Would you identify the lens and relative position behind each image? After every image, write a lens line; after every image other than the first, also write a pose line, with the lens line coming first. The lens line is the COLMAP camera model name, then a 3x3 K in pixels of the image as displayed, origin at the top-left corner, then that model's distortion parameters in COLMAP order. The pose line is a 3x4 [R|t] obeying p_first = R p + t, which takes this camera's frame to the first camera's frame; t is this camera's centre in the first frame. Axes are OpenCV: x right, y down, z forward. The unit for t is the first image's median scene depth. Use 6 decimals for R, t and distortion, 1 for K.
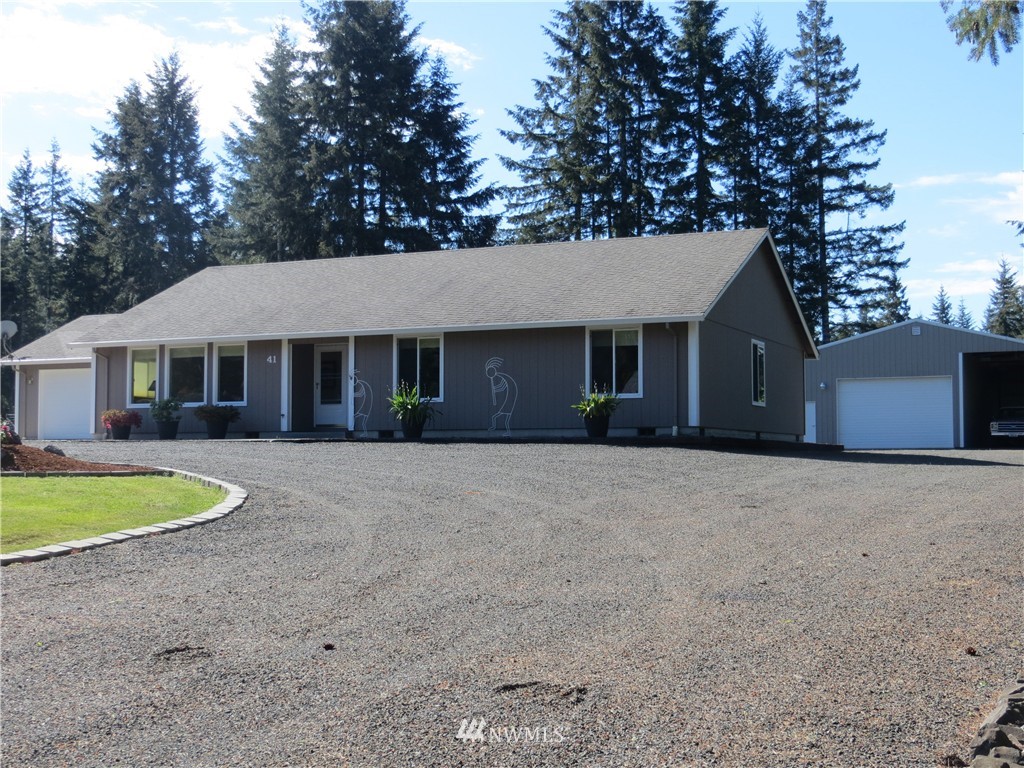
lens RADIAL K [[1398.2, 0, 512.0], [0, 1398.2, 384.0], [0, 0, 1]] dist [-0.007651, -0.014913]
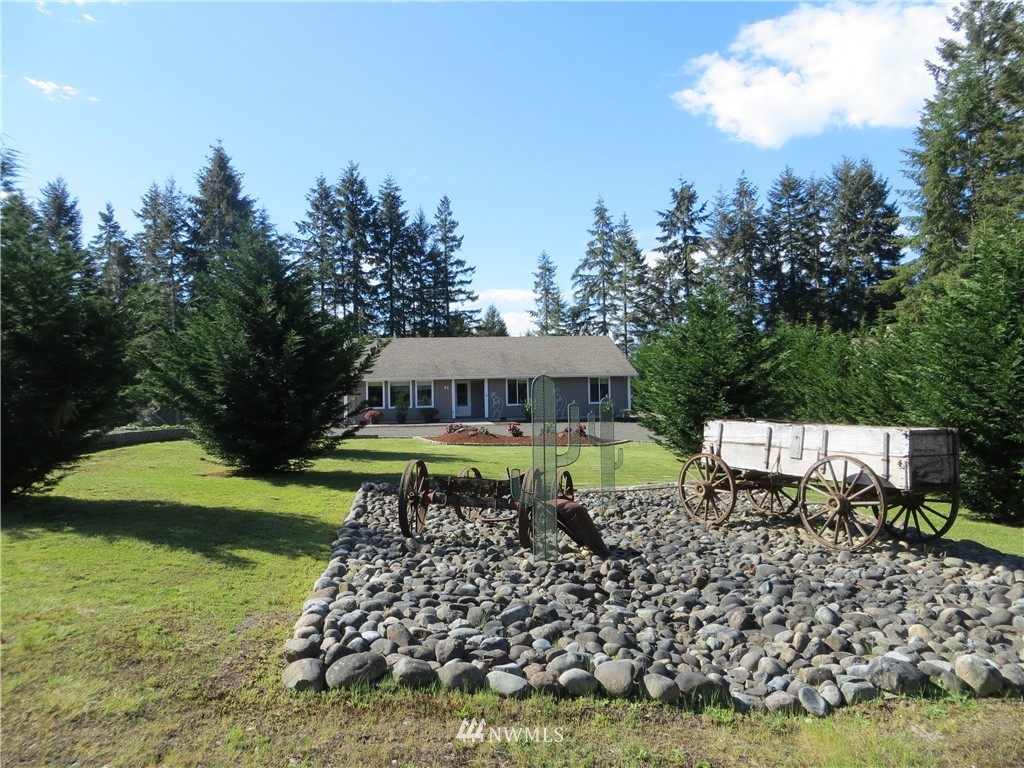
lens RADIAL K [[779.2, 0, 512.0], [0, 779.2, 384.0], [0, 0, 1]] dist [-0.012589, 0.000866]
pose [[0.848923, -0.006757, 0.528474, -0.326809], [-0.003622, 0.999820, 0.018603, -0.020838], [-0.528505, -0.017706, 0.848746, -0.064317]]
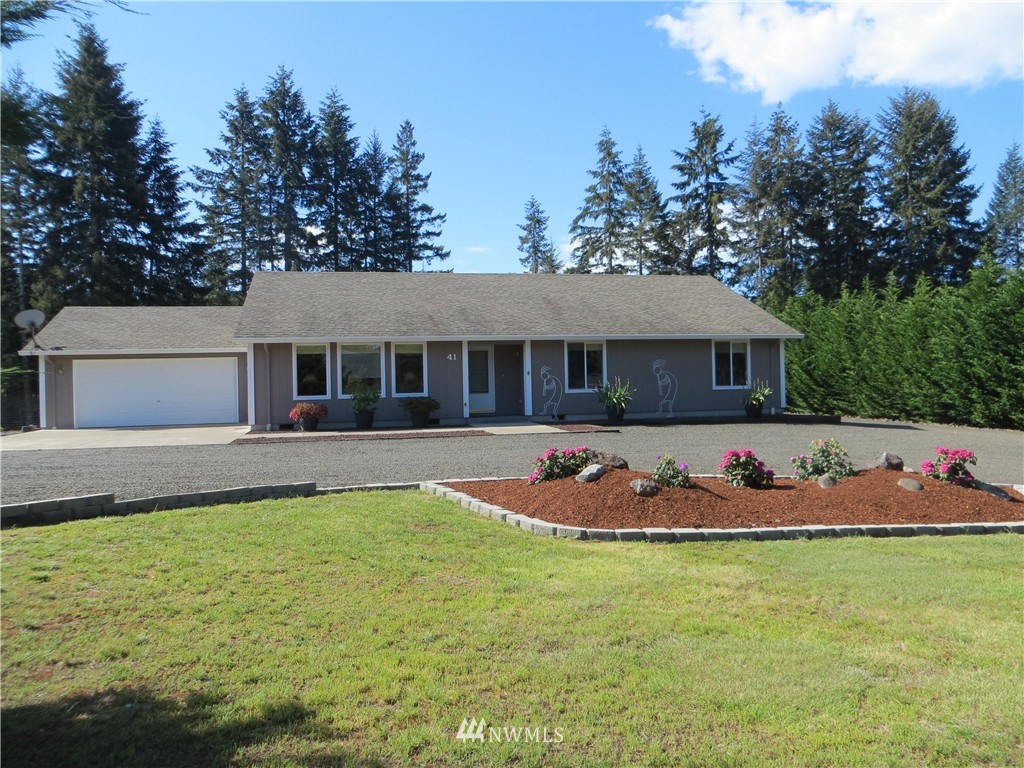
lens RADIAL K [[779.2, 0, 512.0], [0, 779.2, 384.0], [0, 0, 1]] dist [-0.012589, 0.000866]
pose [[0.807969, -0.011794, 0.589107, -0.224025], [-0.008985, 0.999437, 0.032331, -0.007364], [-0.589156, -0.031415, 0.807408, 0.186858]]
